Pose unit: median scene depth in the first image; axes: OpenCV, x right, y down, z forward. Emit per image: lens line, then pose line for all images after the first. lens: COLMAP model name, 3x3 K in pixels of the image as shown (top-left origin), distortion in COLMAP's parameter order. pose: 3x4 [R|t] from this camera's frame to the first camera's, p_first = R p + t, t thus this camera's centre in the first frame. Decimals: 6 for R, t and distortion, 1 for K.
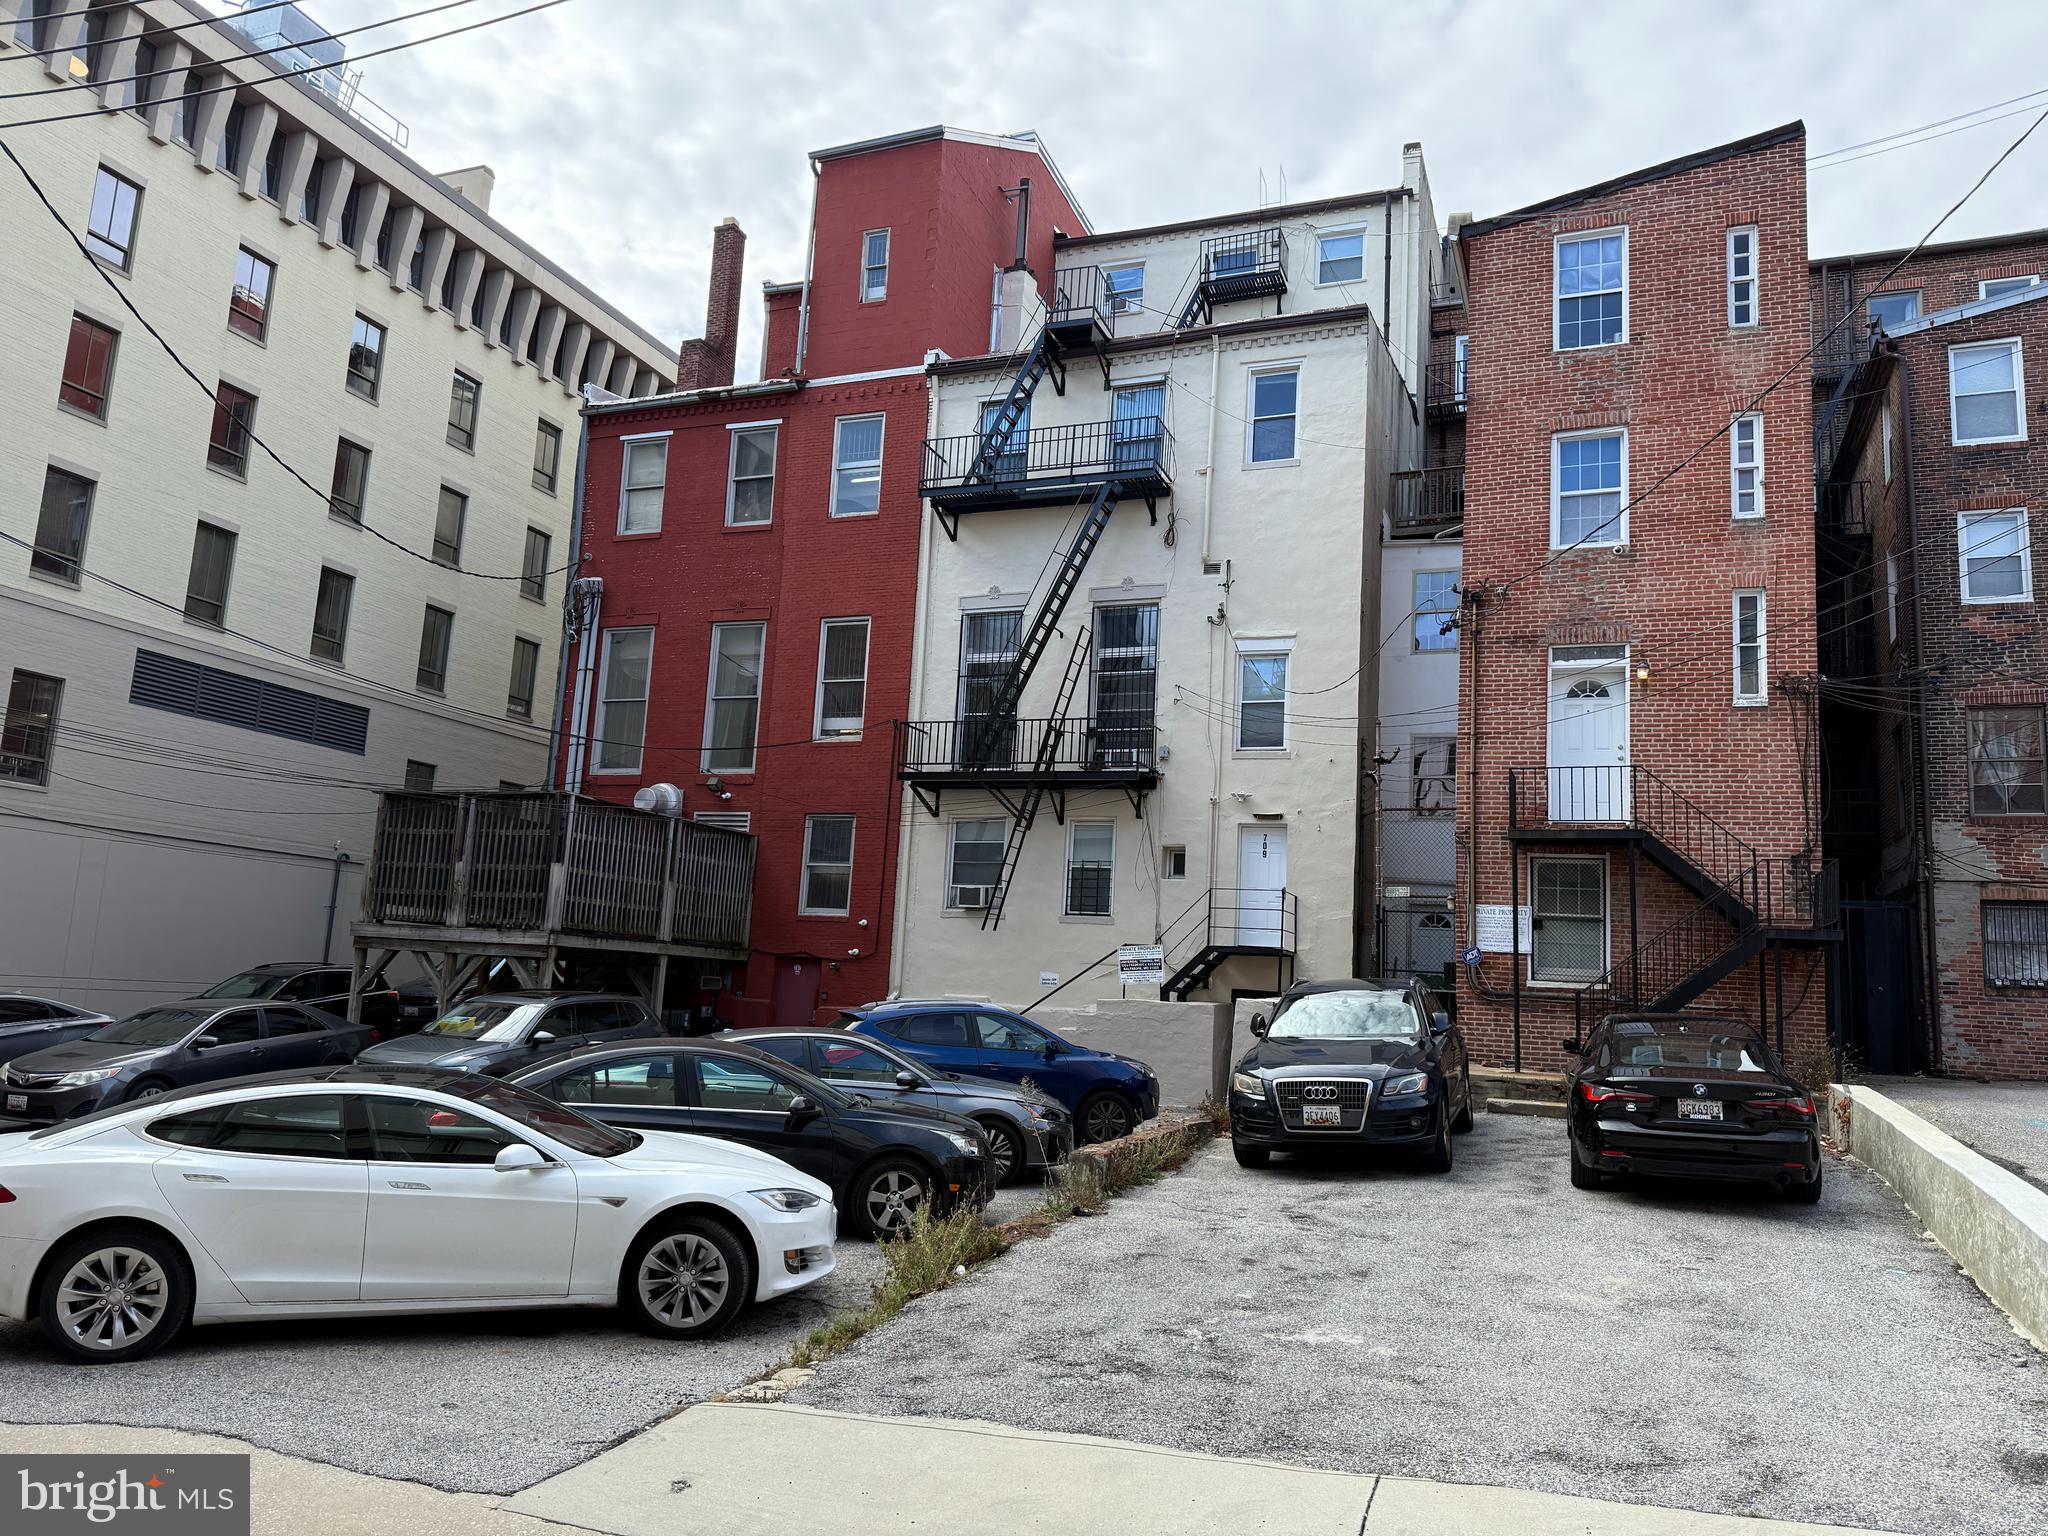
lens RADIAL K [[1433.7, 0, 1028.0], [0, 1433.7, 774.1], [0, 0, 1]] dist [0.084808, -0.080218]
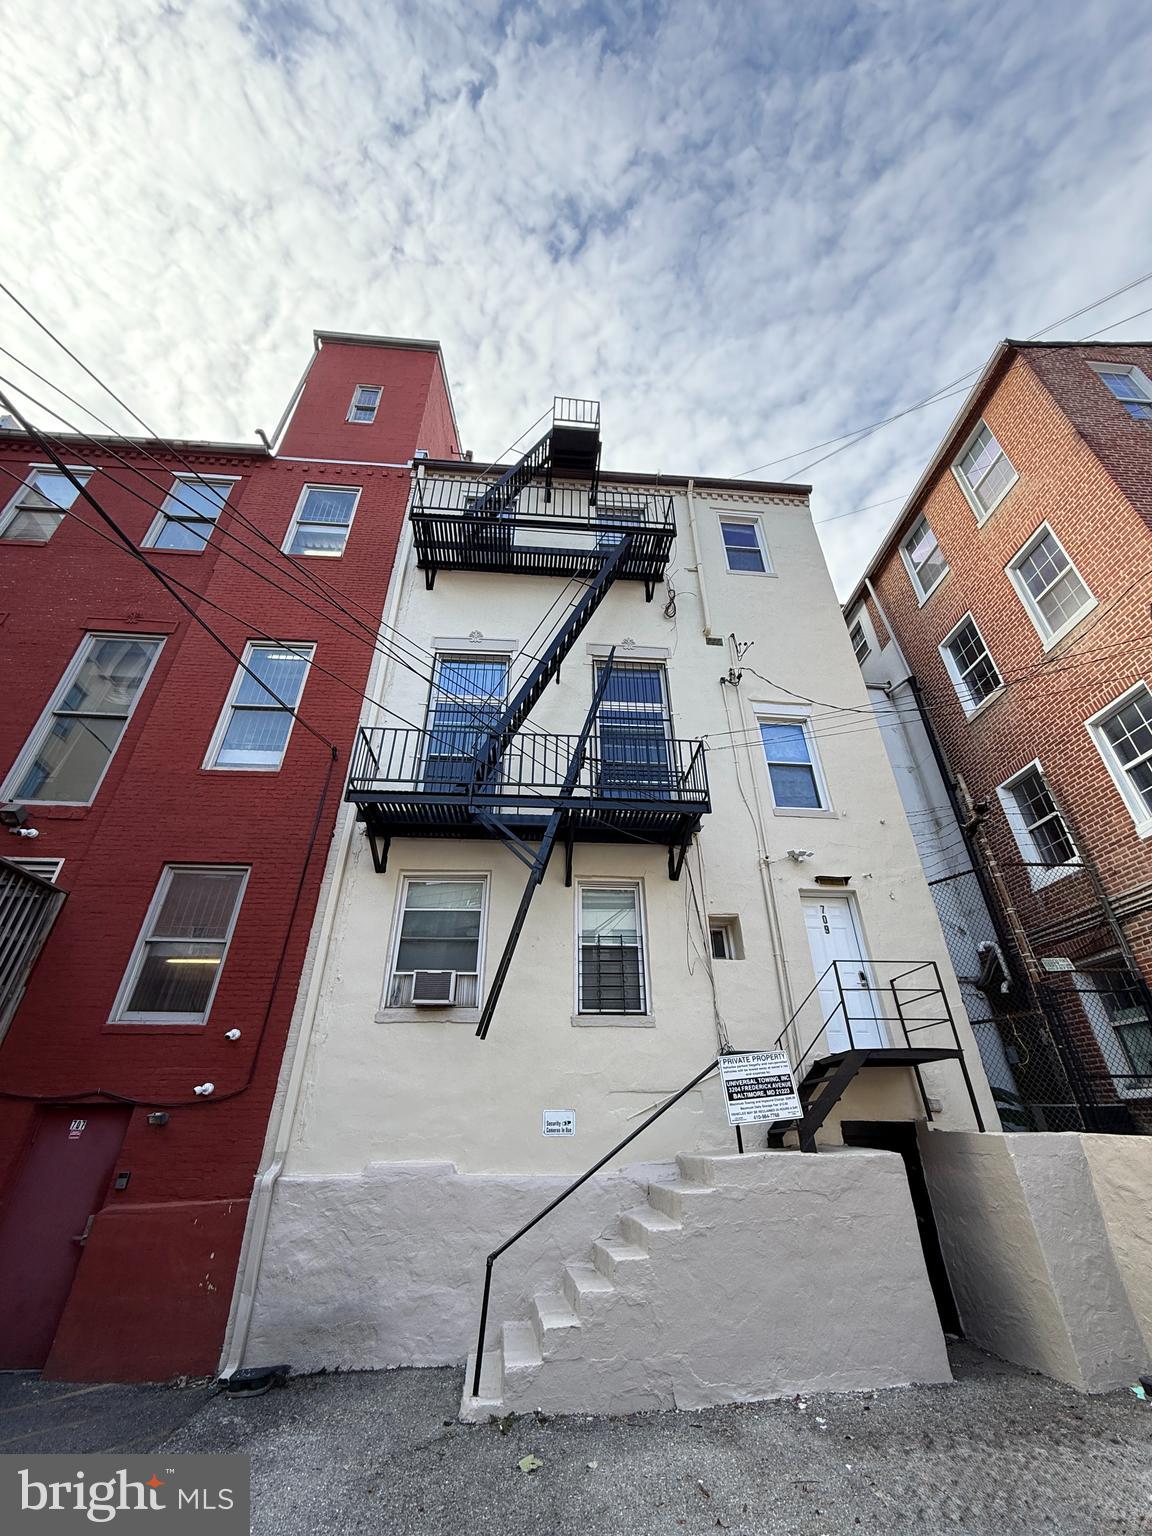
lens RADIAL K [[609.6, 0, 577.0], [0, 609.6, 762.0], [0, 0, 1]] dist [-0.003424, 0.000269]
pose [[0.894961, 0.180490, 0.408005, -0.115858], [-0.016747, 0.927459, -0.373549, 0.095254], [-0.445830, 0.327479, 0.833062, 0.717566]]
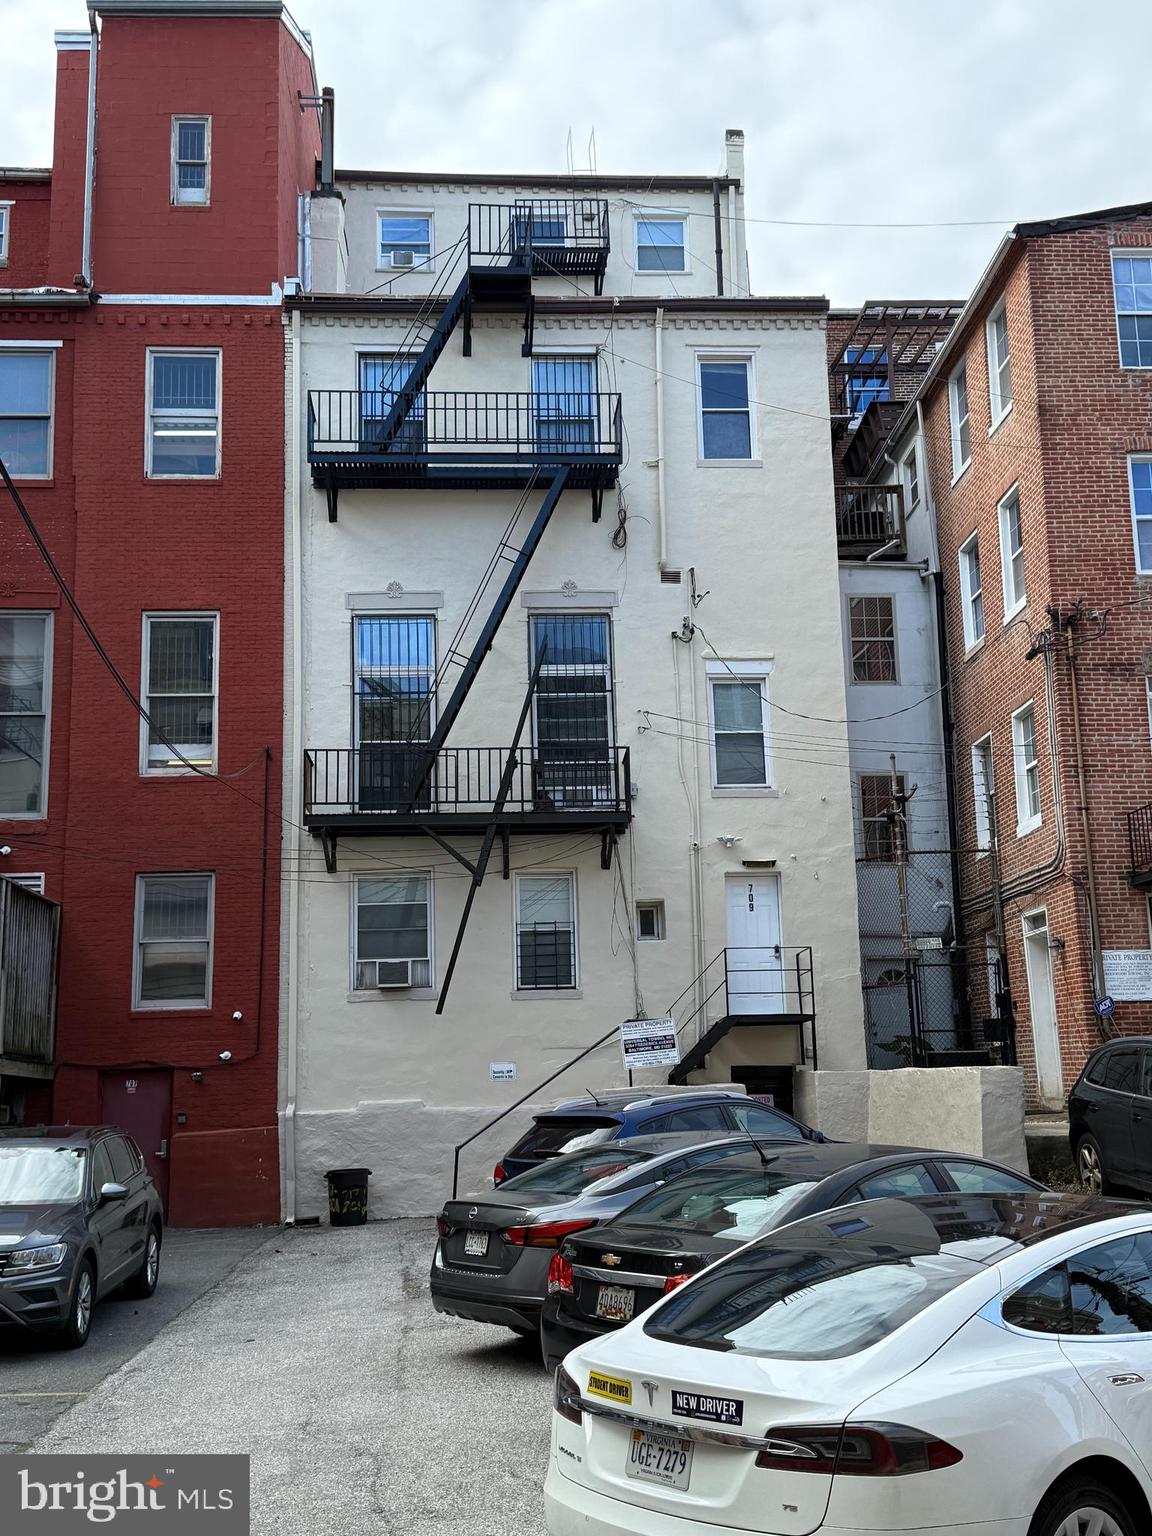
lens RADIAL K [[1664.0, 0, 576.0], [0, 1664.0, 777.0], [0, 0, 1]] dist [0.082859, 0.000000]
pose [[0.901452, 0.009272, 0.432779, -0.352817], [0.007568, 0.999280, -0.037171, 0.013115], [-0.432812, 0.036783, 0.900733, 0.133497]]
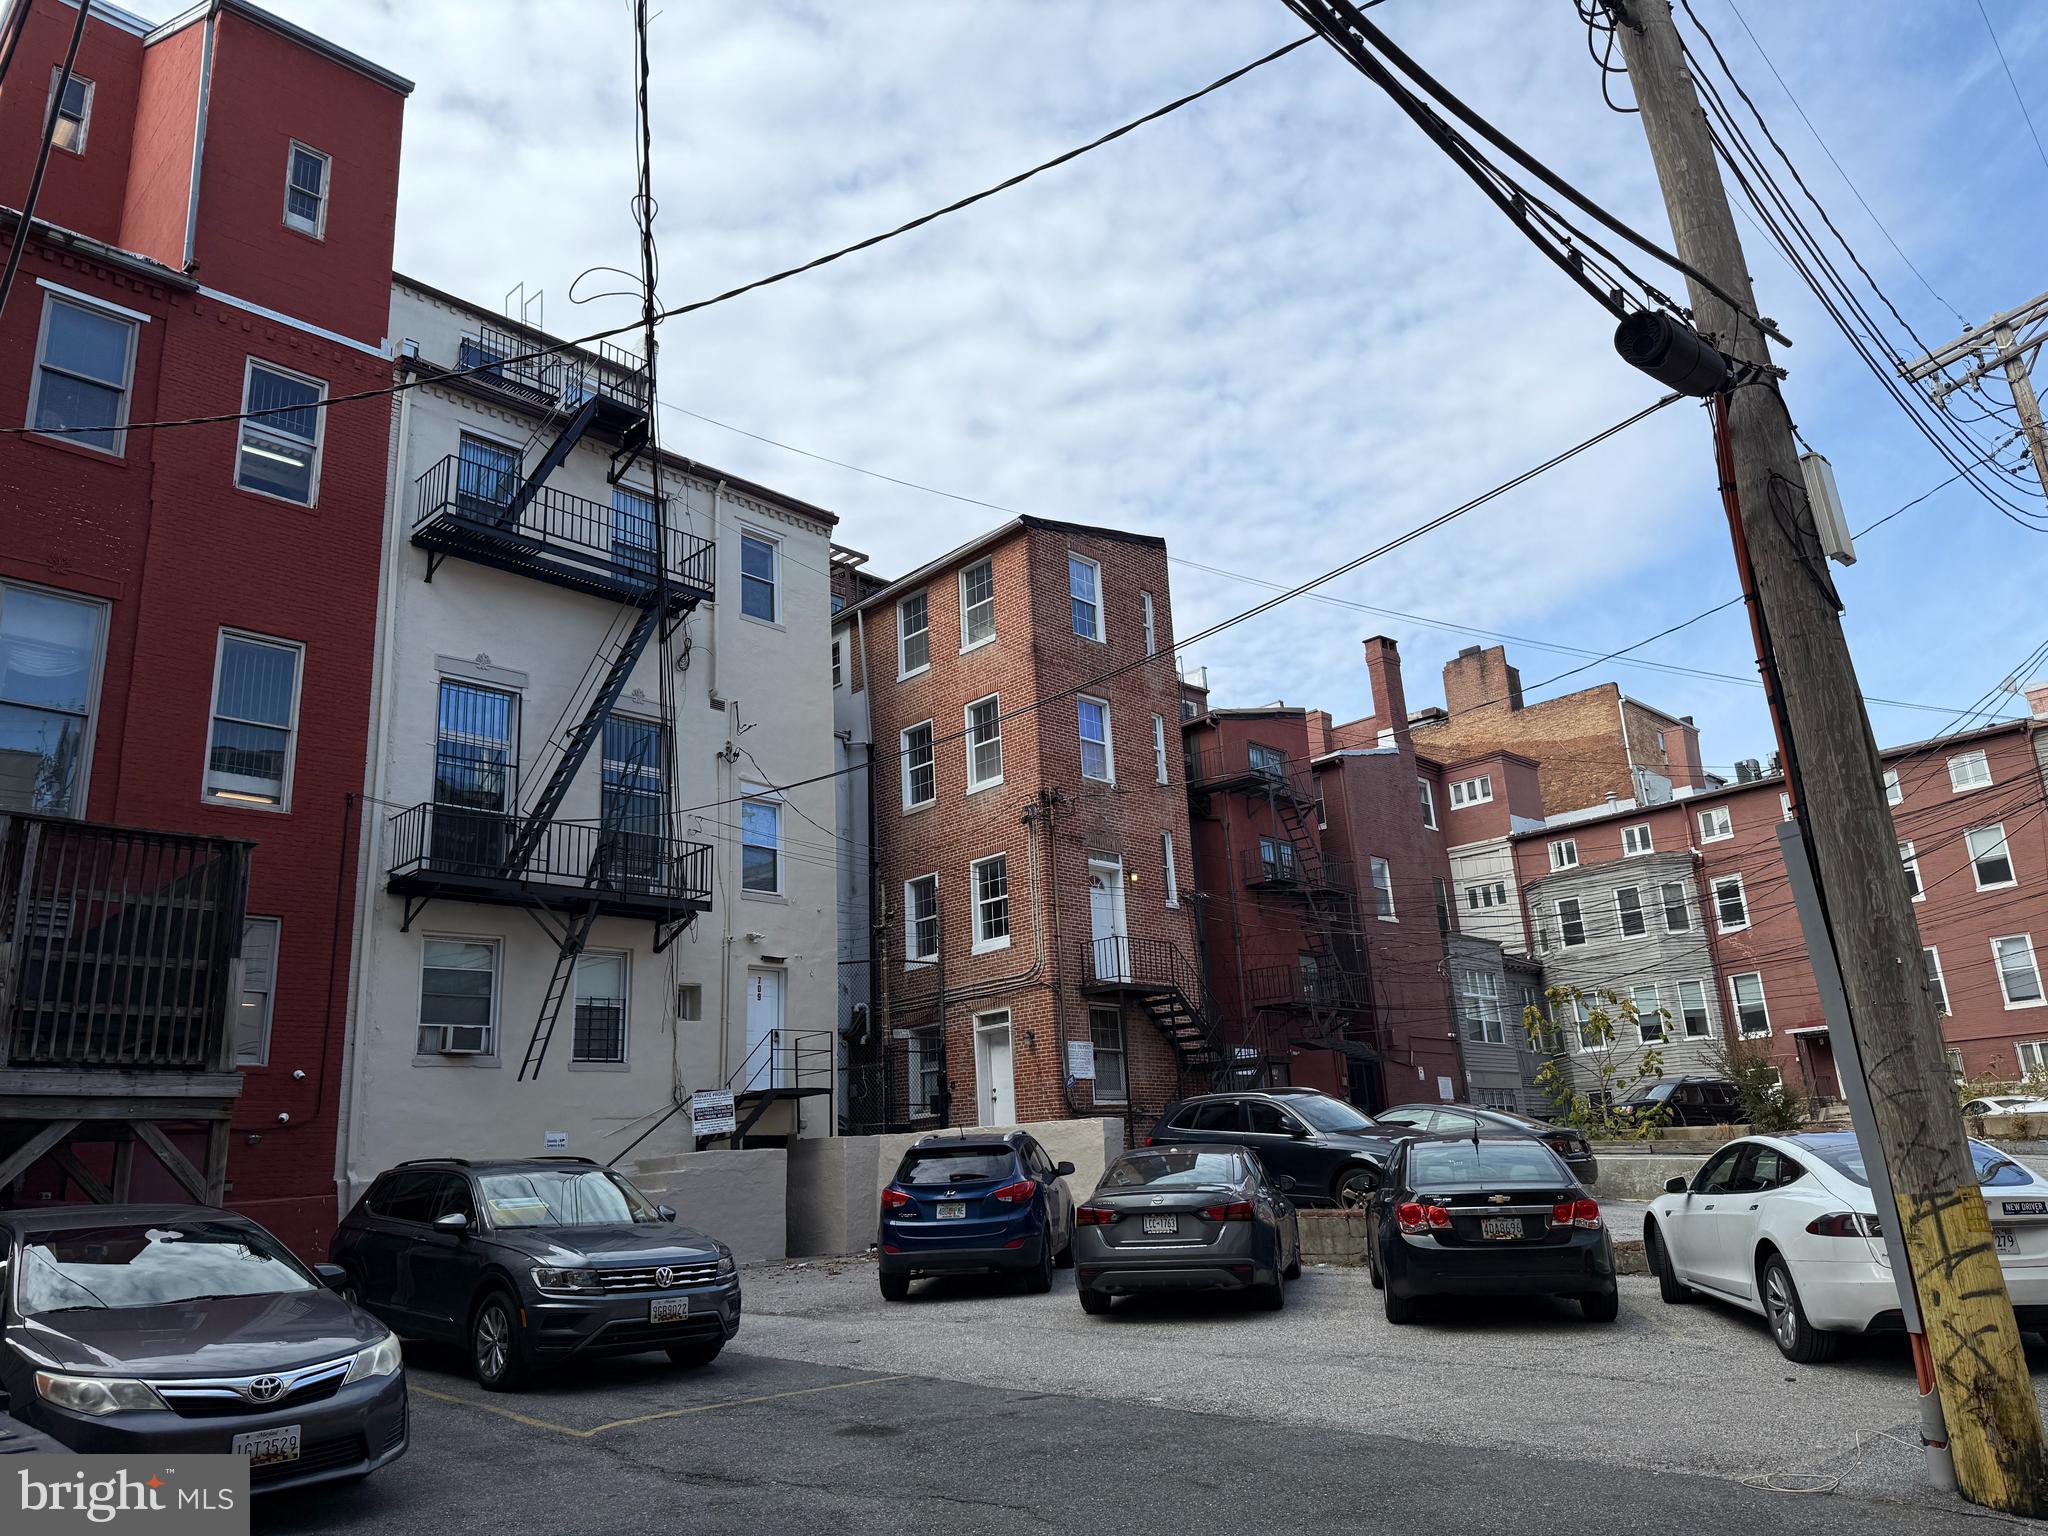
lens RADIAL K [[1433.7, 0, 1031.8], [0, 1433.7, 761.9], [0, 0, 1]] dist [0.084808, -0.080218]
pose [[0.379707, 0.194163, 0.904502, -0.684231], [-0.067355, 0.980934, -0.182294, 0.062702], [-0.922652, 0.008296, 0.385545, 0.416337]]
